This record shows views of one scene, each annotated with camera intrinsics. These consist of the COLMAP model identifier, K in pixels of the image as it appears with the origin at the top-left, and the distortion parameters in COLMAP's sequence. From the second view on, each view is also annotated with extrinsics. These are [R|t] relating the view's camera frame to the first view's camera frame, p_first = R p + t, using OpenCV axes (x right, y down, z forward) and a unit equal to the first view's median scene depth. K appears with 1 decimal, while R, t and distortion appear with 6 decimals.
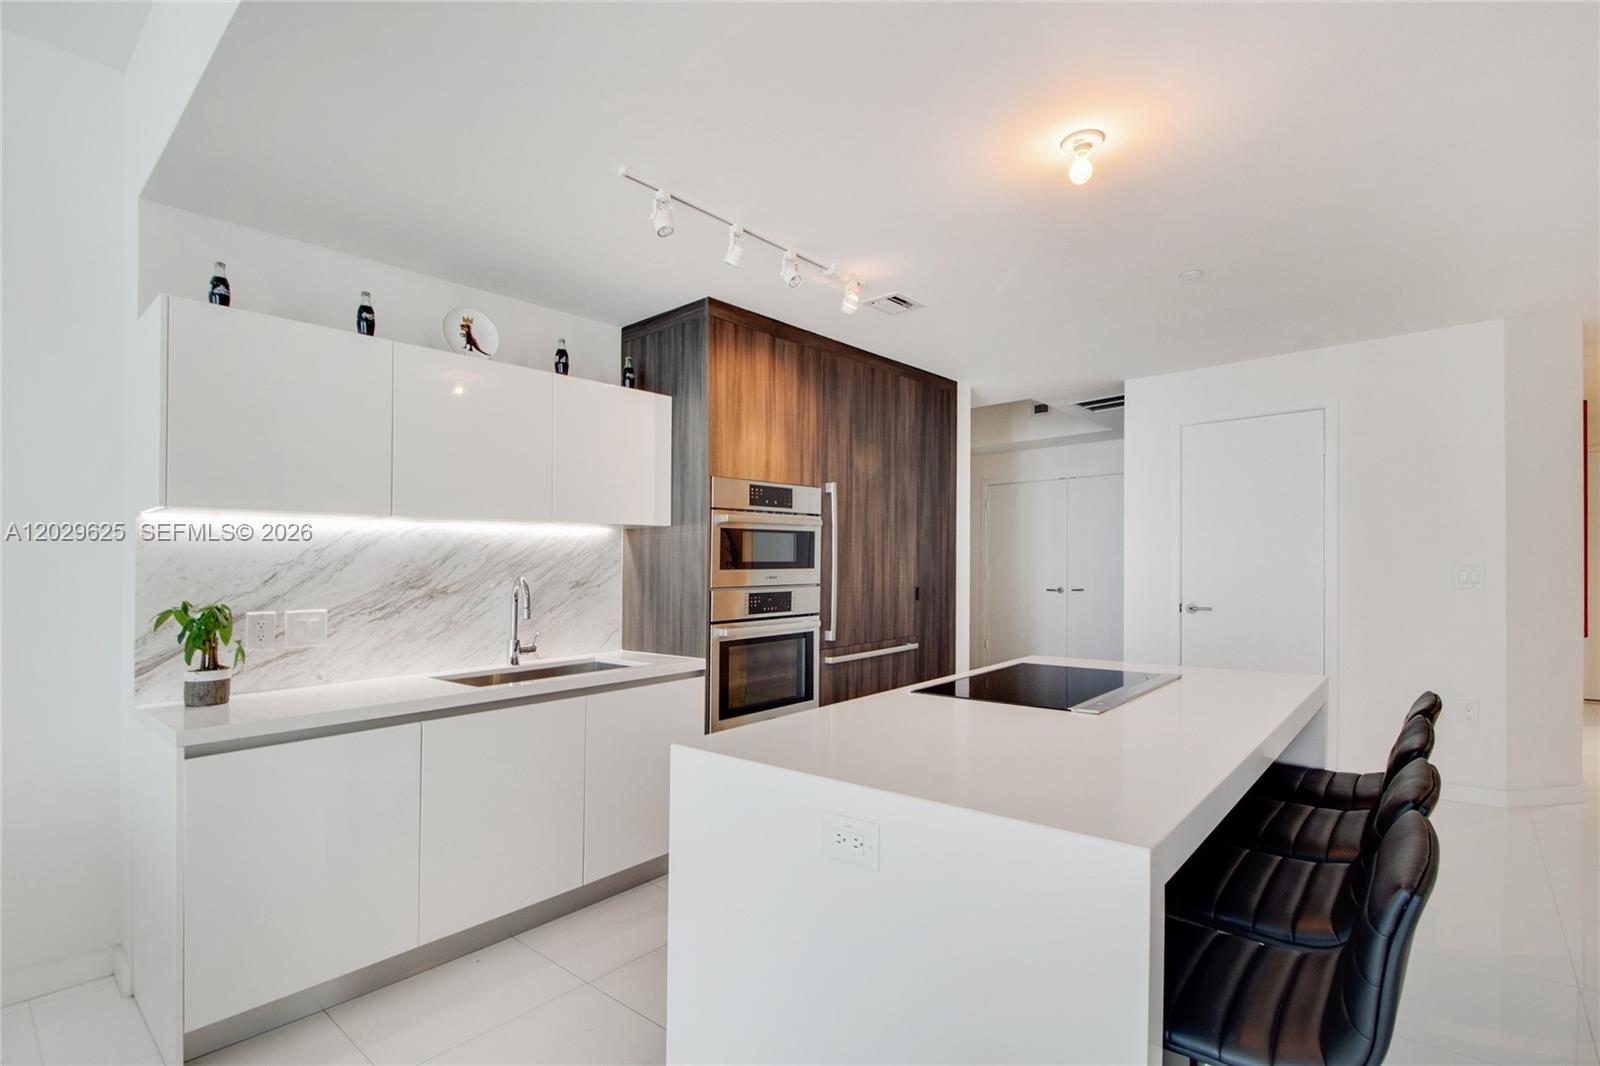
lens RADIAL K [[750.5, 0, 800.0], [0, 750.5, 533.0], [0, 0, 1]] dist [-0.001774, -0.000127]
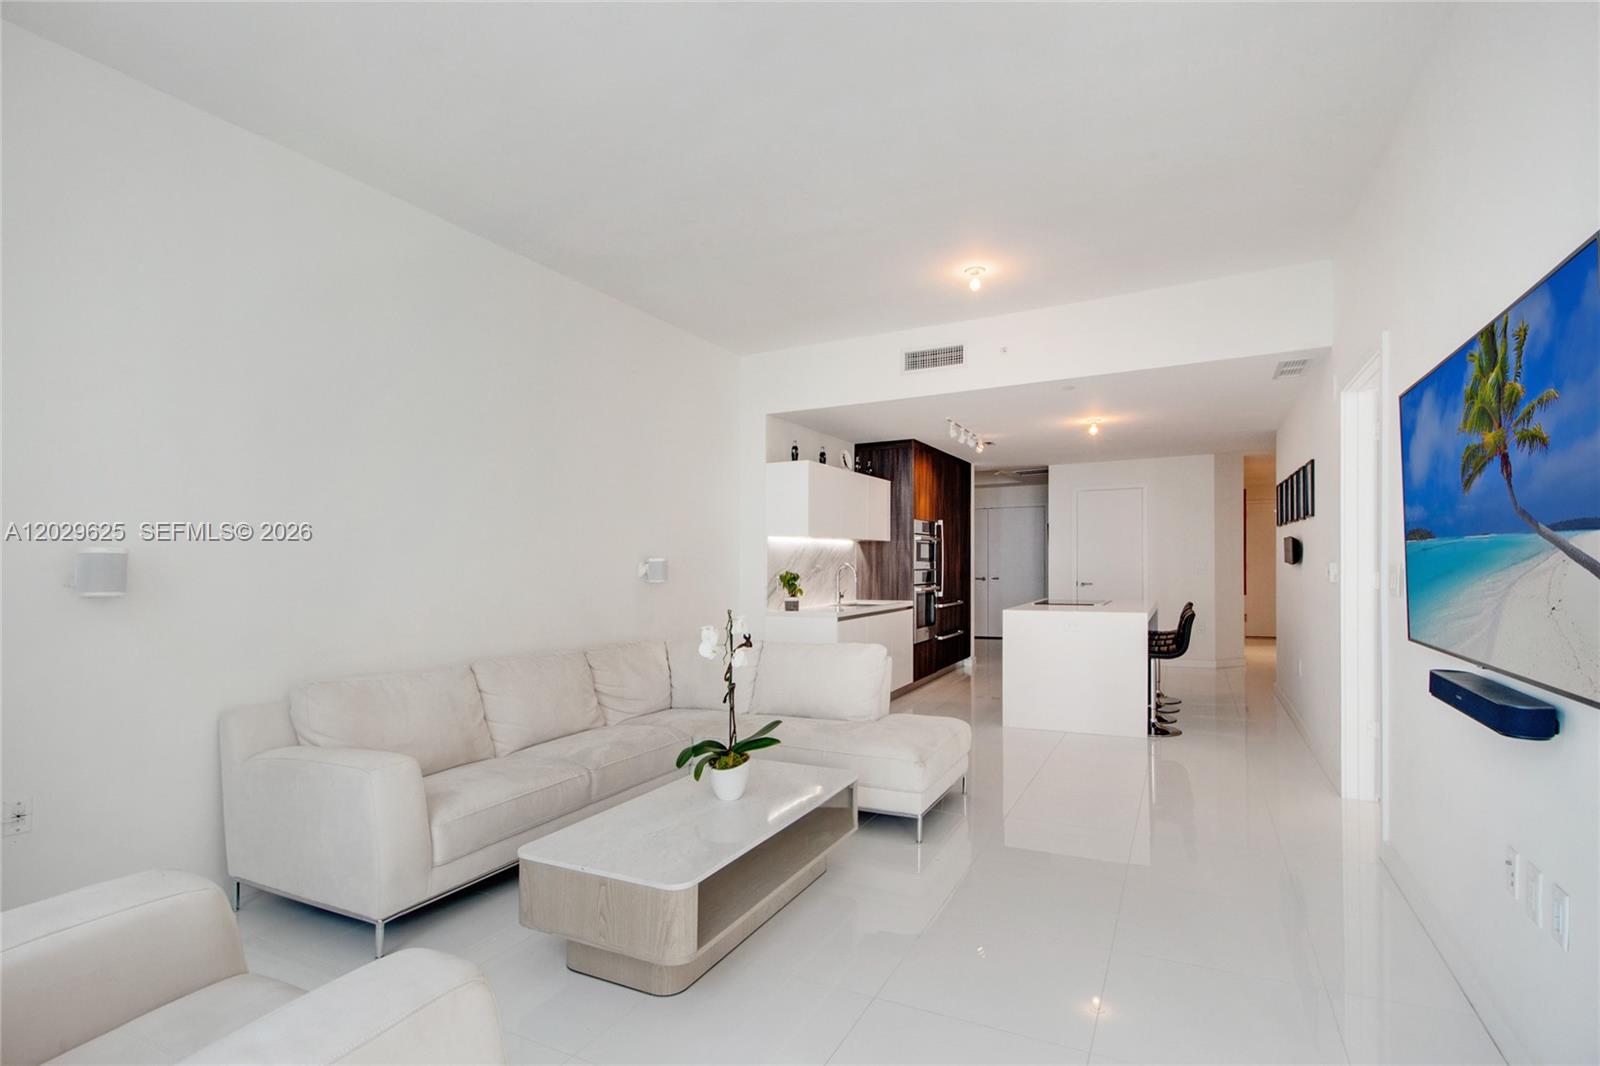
lens RADIAL K [[750.5, 0, 800.0], [0, 750.5, 533.0], [0, 0, 1]] dist [-0.001774, -0.000127]
pose [[0.972507, 0.015917, 0.232329, -0.856056], [-0.015748, 0.999873, -0.002581, -0.020955], [-0.232340, -0.001148, 0.972634, -0.963038]]
